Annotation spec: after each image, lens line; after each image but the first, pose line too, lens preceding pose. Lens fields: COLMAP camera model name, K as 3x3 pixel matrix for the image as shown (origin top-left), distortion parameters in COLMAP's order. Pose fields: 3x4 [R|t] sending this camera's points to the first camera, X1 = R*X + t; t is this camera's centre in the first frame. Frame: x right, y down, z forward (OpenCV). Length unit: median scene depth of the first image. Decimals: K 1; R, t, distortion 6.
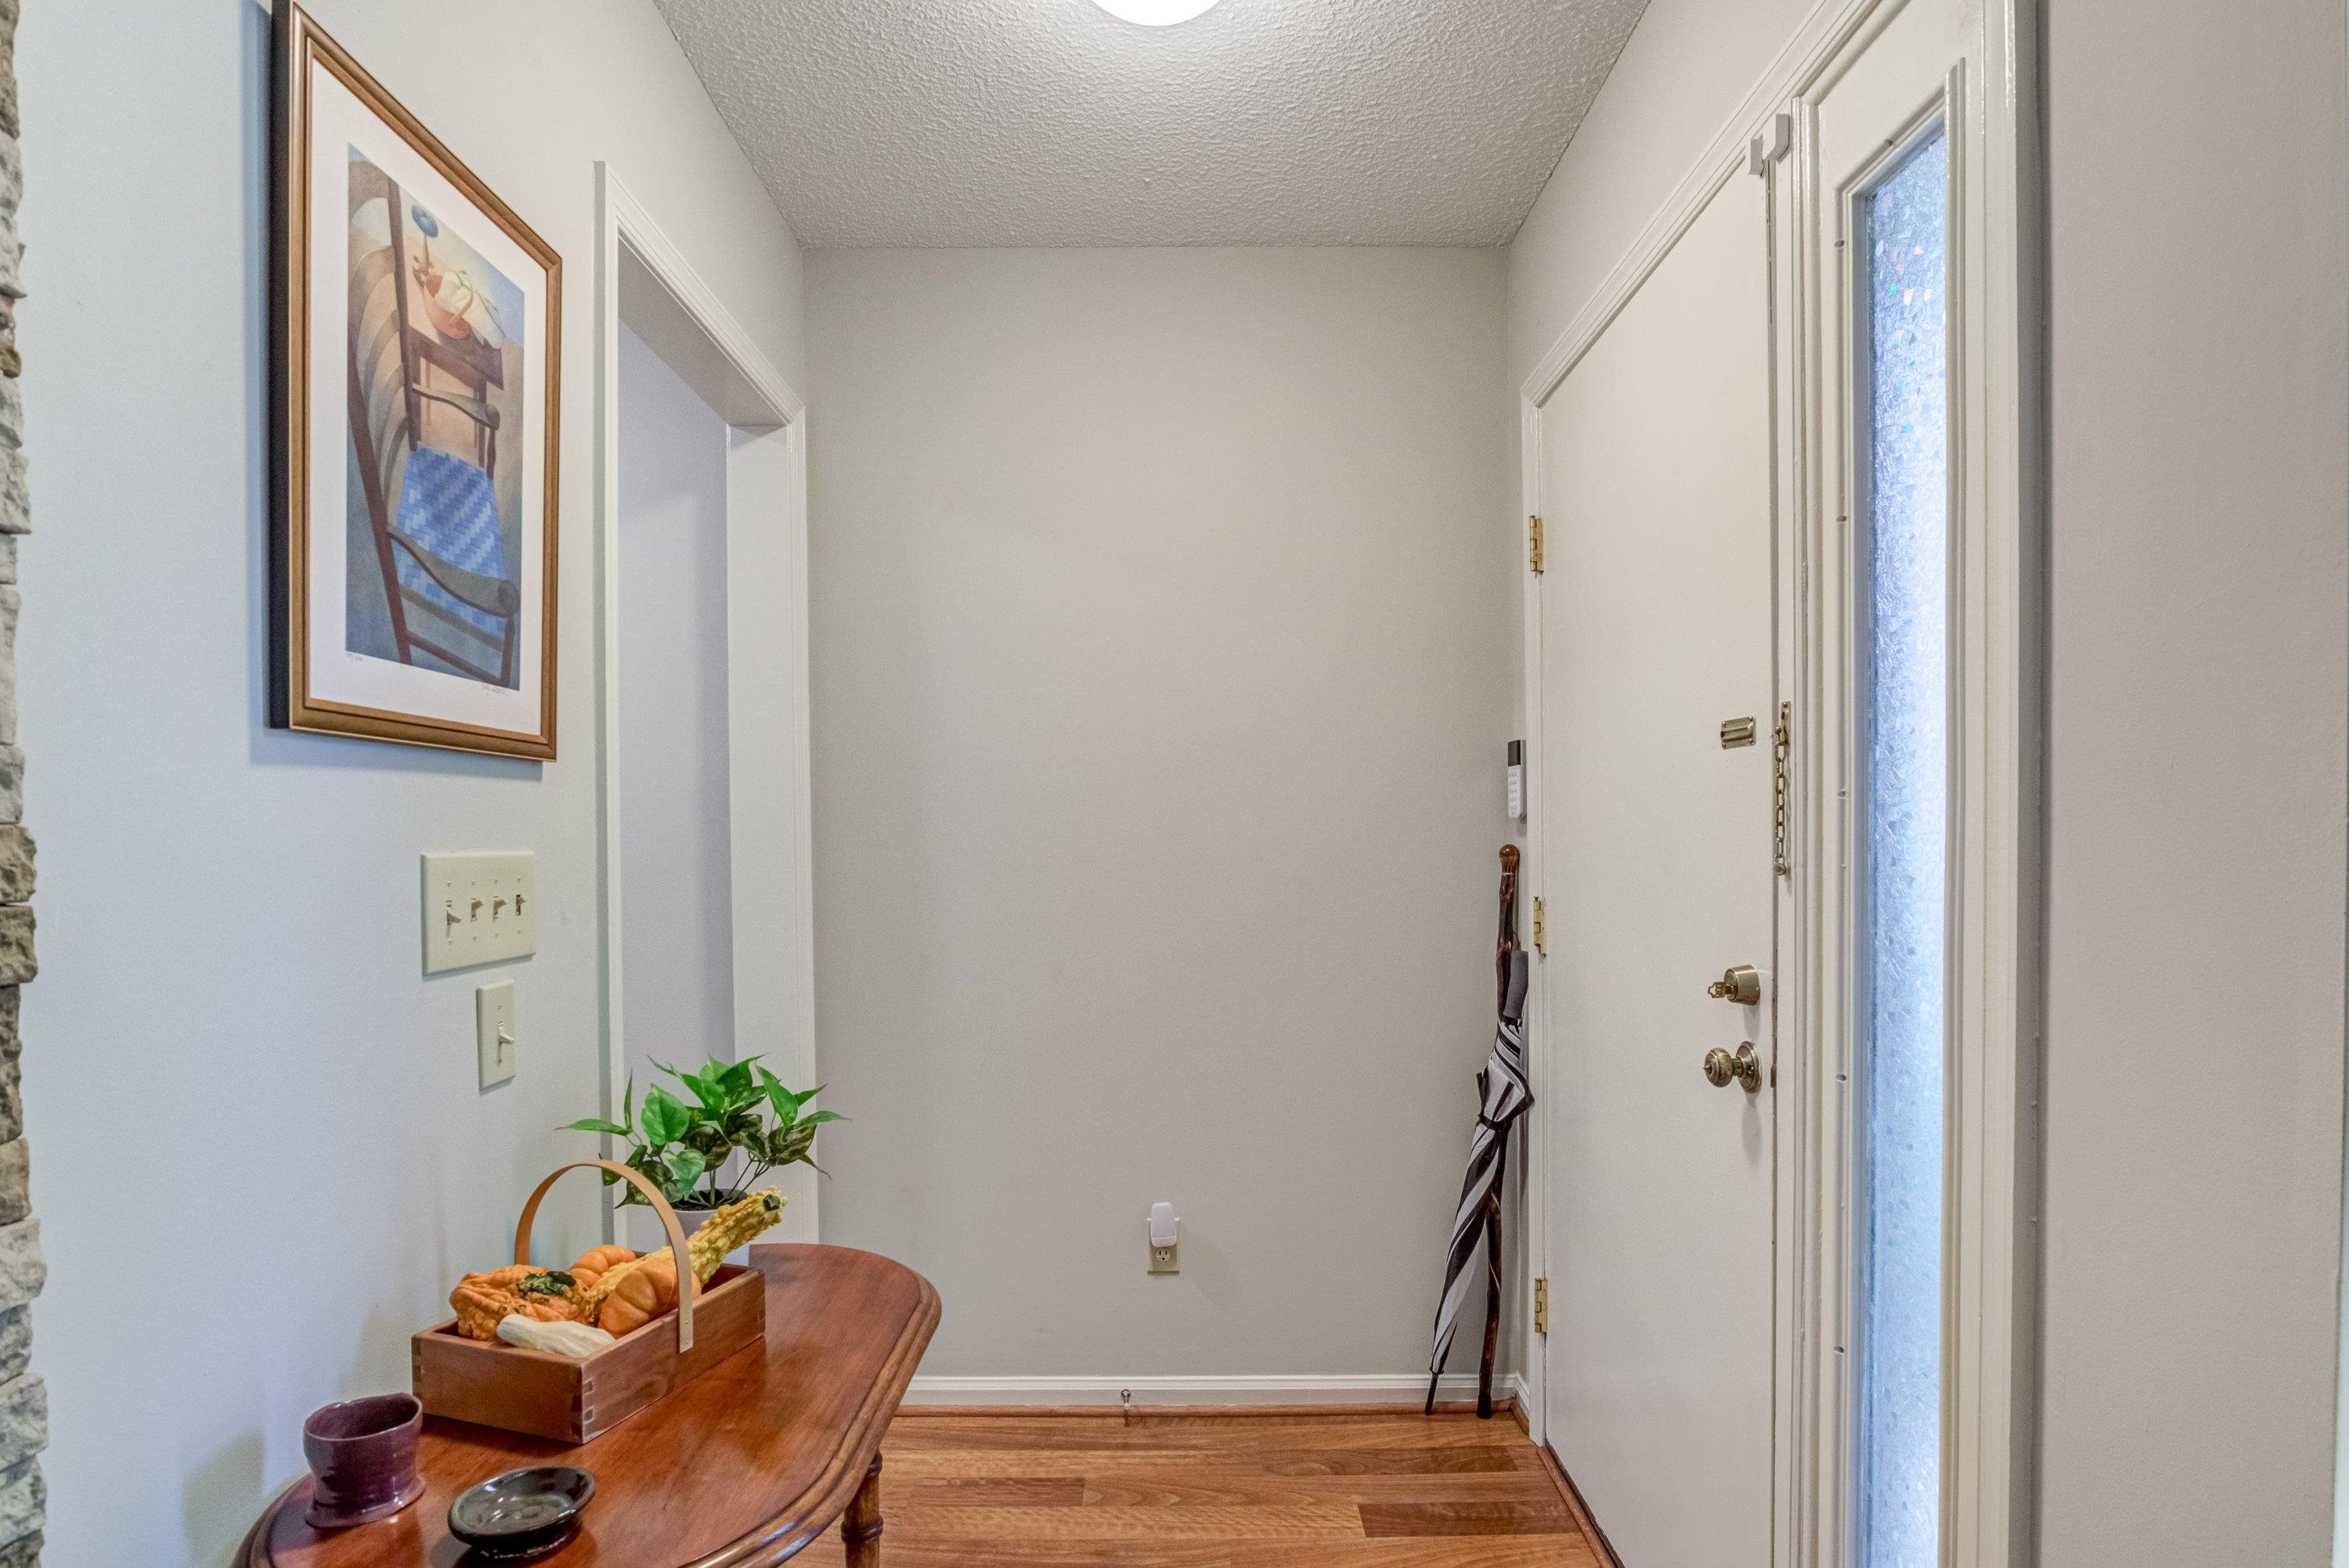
lens RADIAL K [[1170.4, 0, 1132.1], [0, 1170.4, 811.3], [0, 0, 1]] dist [0.000053, 0.001261]
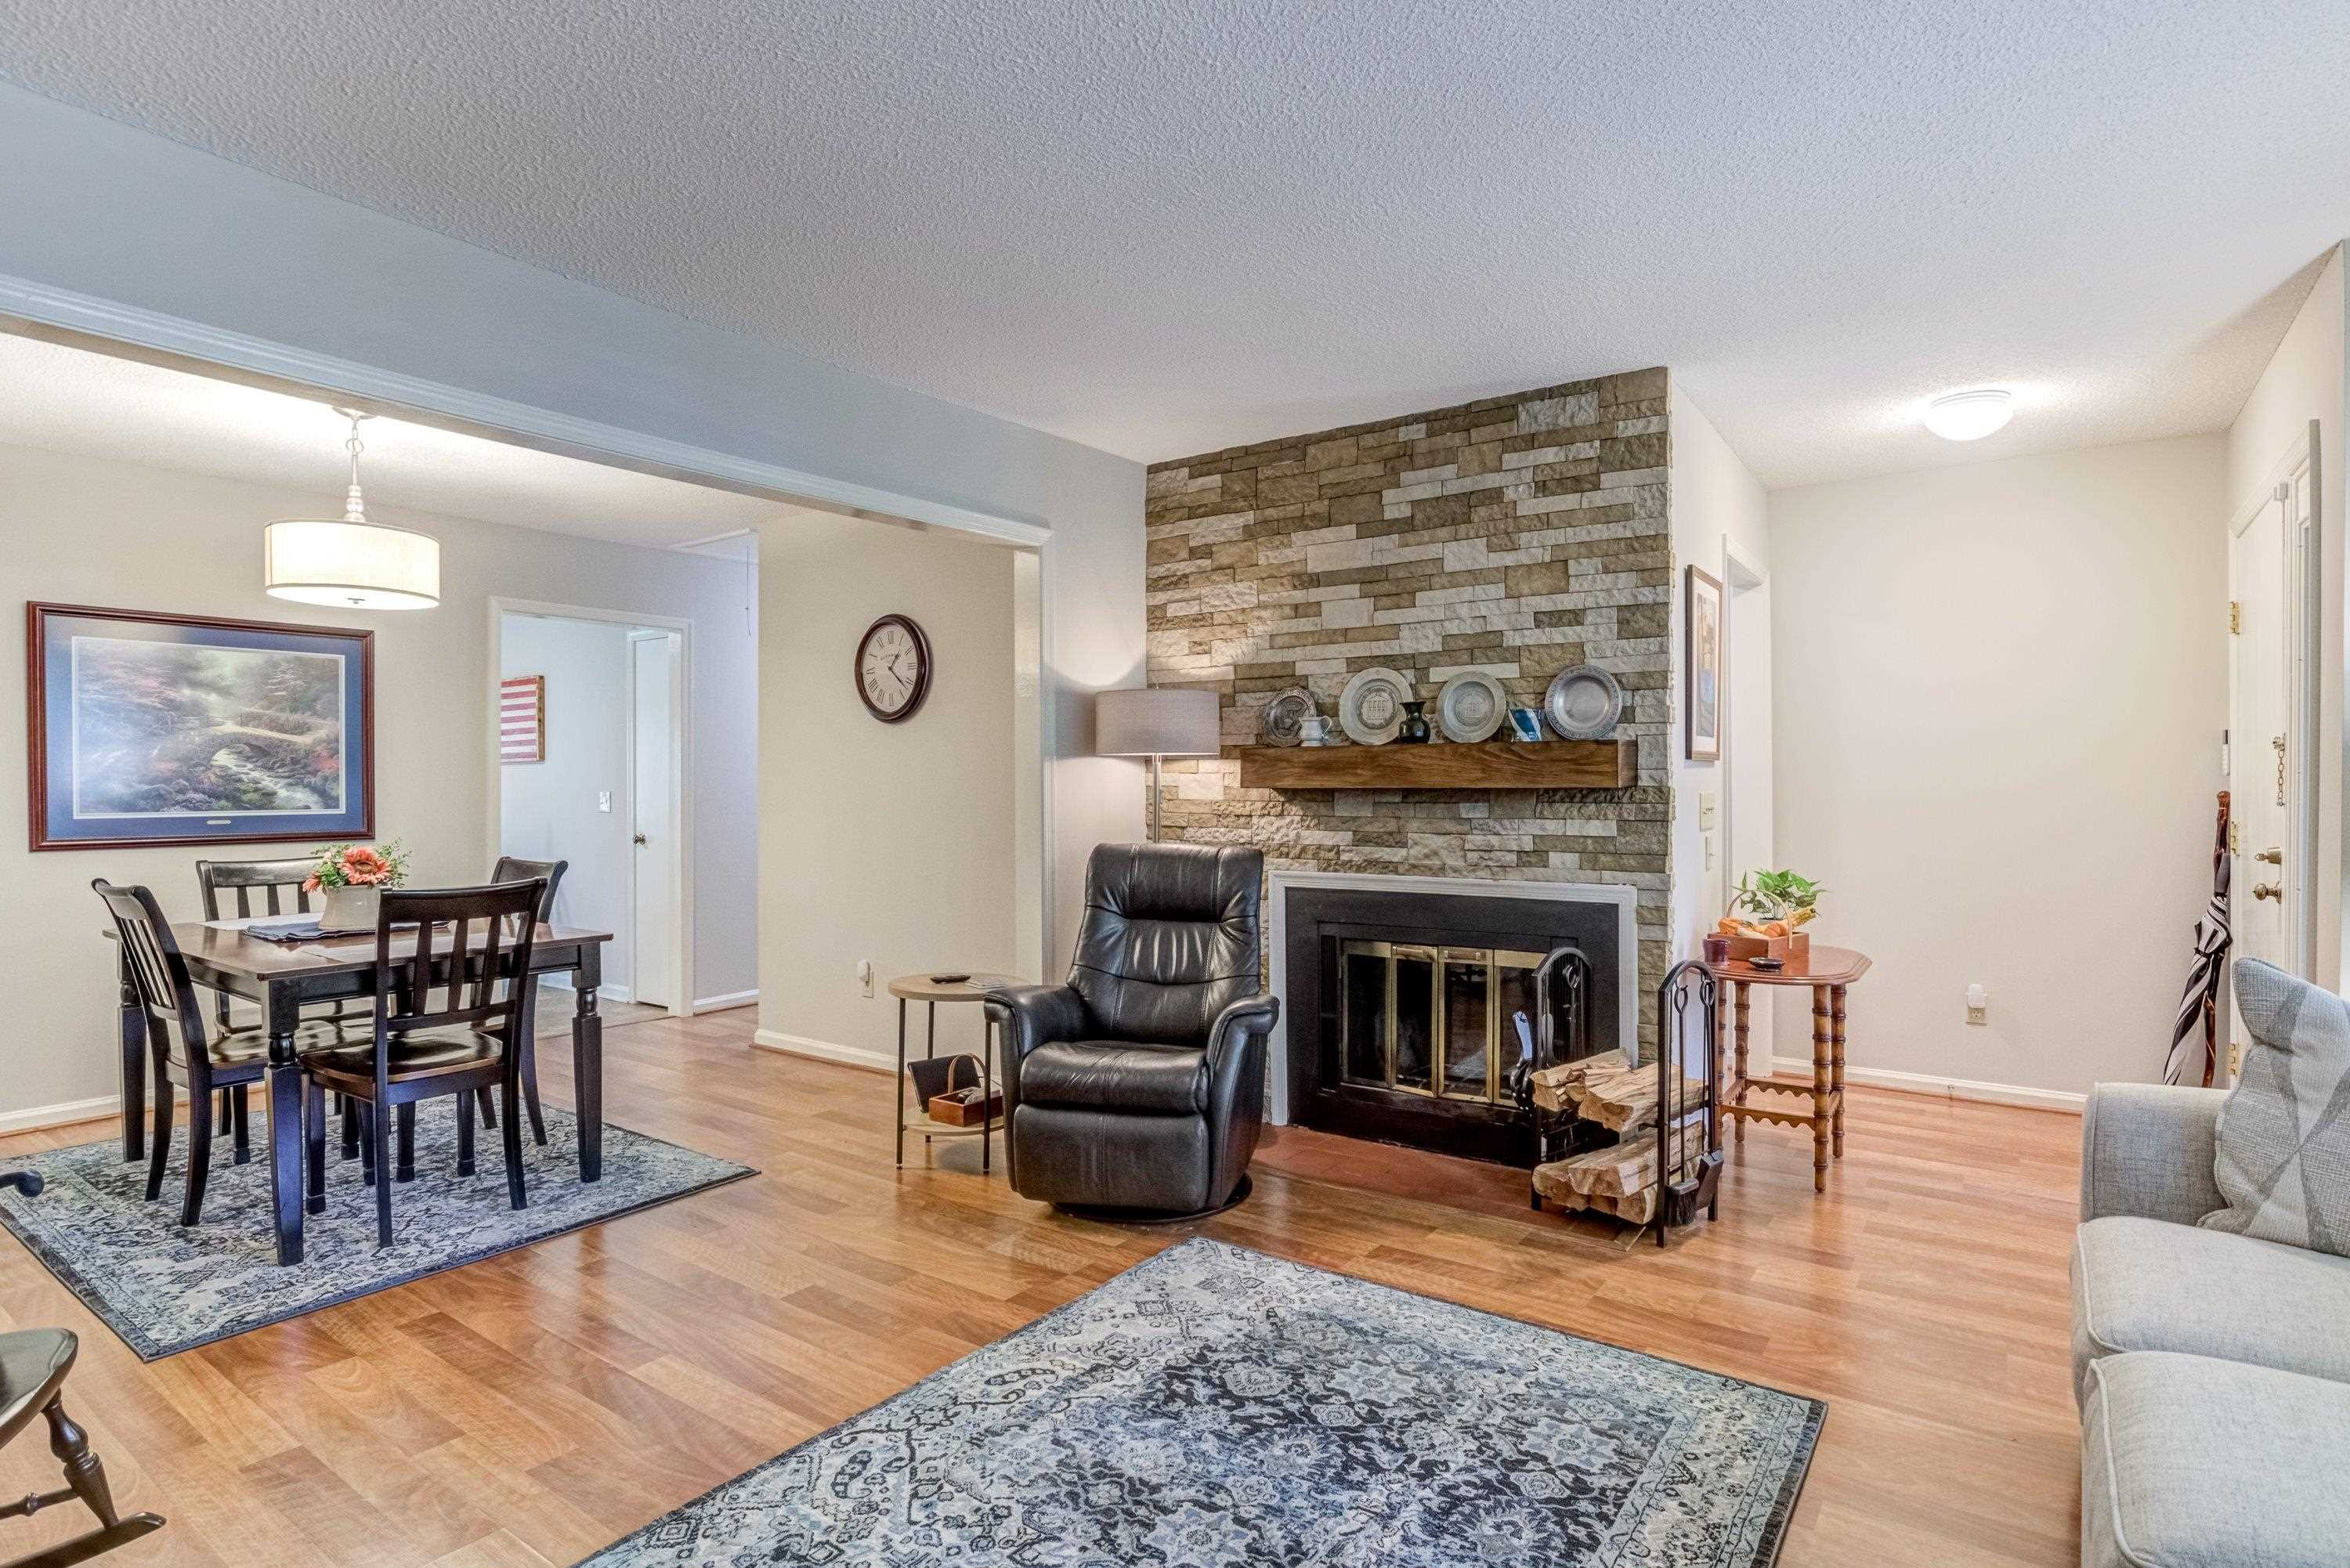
lens RADIAL K [[1181.8, 0, 1191.2], [0, 1181.8, 791.5], [0, 0, 1]] dist [-0.019193, 0.000767]
pose [[0.833253, 0.007318, -0.552844, 0.014043], [0.014467, 0.999281, 0.035032, -0.051423], [0.552703, -0.037189, 0.832548, -1.241707]]
